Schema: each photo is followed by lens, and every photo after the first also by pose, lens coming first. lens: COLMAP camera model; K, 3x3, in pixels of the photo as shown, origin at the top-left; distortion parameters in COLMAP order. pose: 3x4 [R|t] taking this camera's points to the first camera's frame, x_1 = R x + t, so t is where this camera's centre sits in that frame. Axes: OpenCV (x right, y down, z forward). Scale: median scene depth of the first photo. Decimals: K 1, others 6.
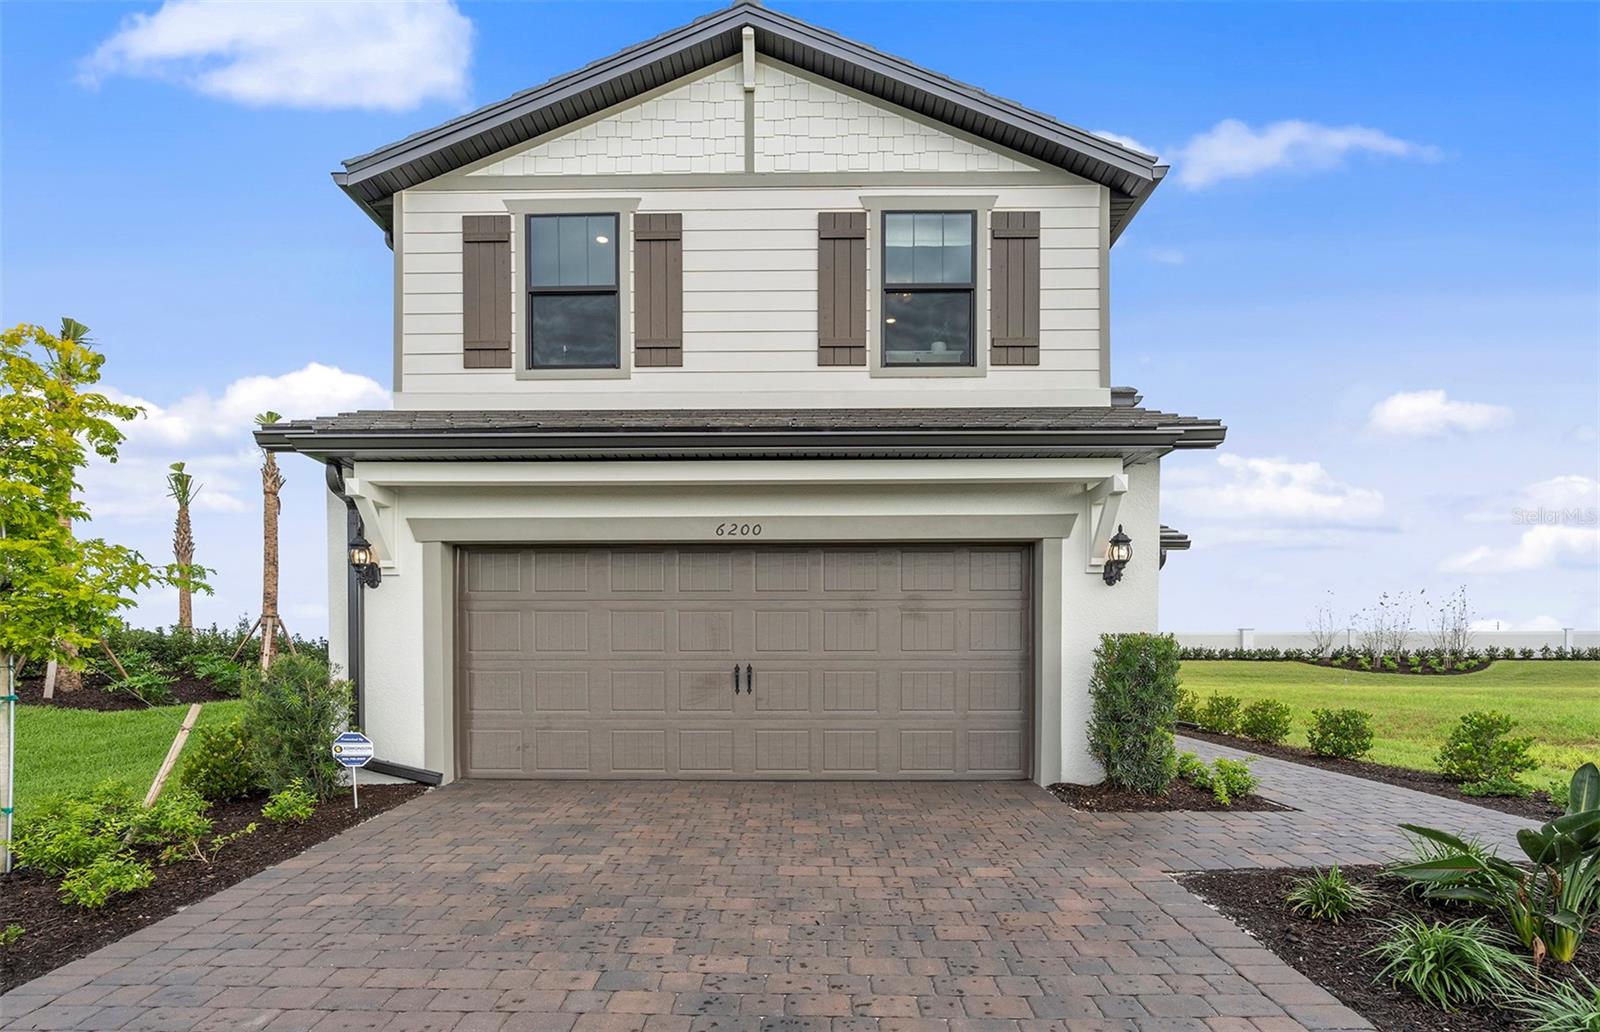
lens RADIAL K [[645.4, 0, 872.9], [0, 645.4, 650.5], [0, 0, 1]] dist [0.000906, -0.000261]
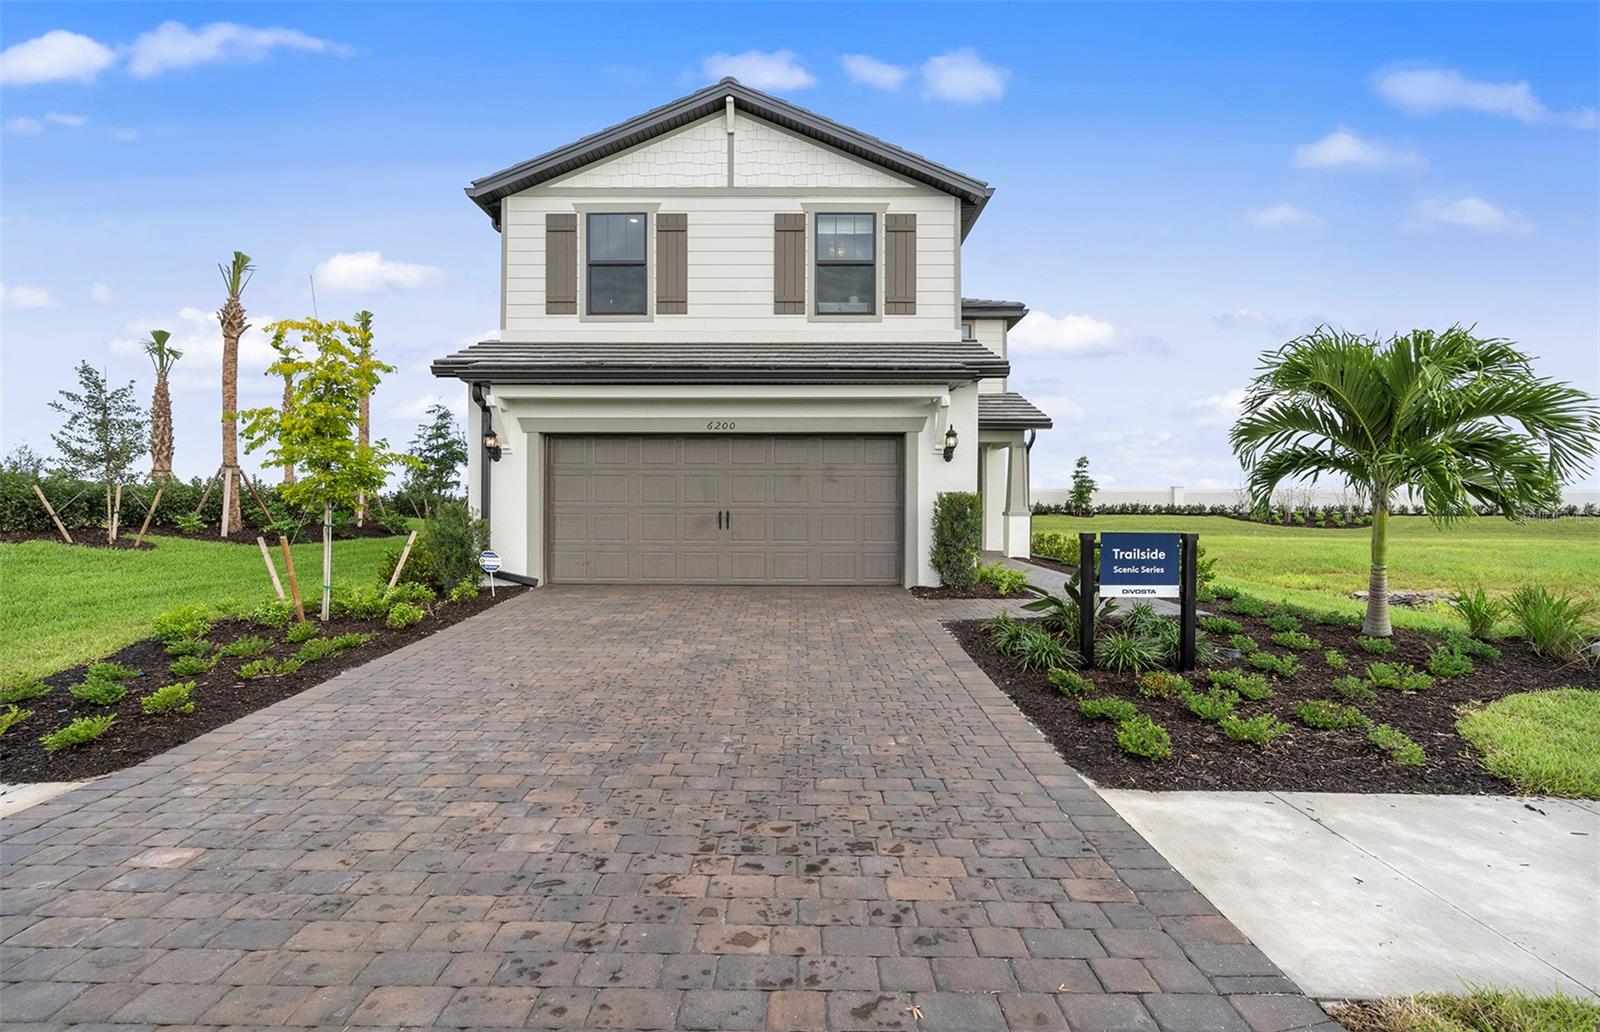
lens RADIAL K [[736.1, 0, 799.2], [0, 736.1, 512.3], [0, 0, 1]] dist [-0.000330, 0.000942]
pose [[0.991591, 0.006633, -0.129241, 0.201576], [-0.005746, 0.999957, 0.007230, 0.011040], [0.129284, -0.006427, 0.991587, -0.715086]]
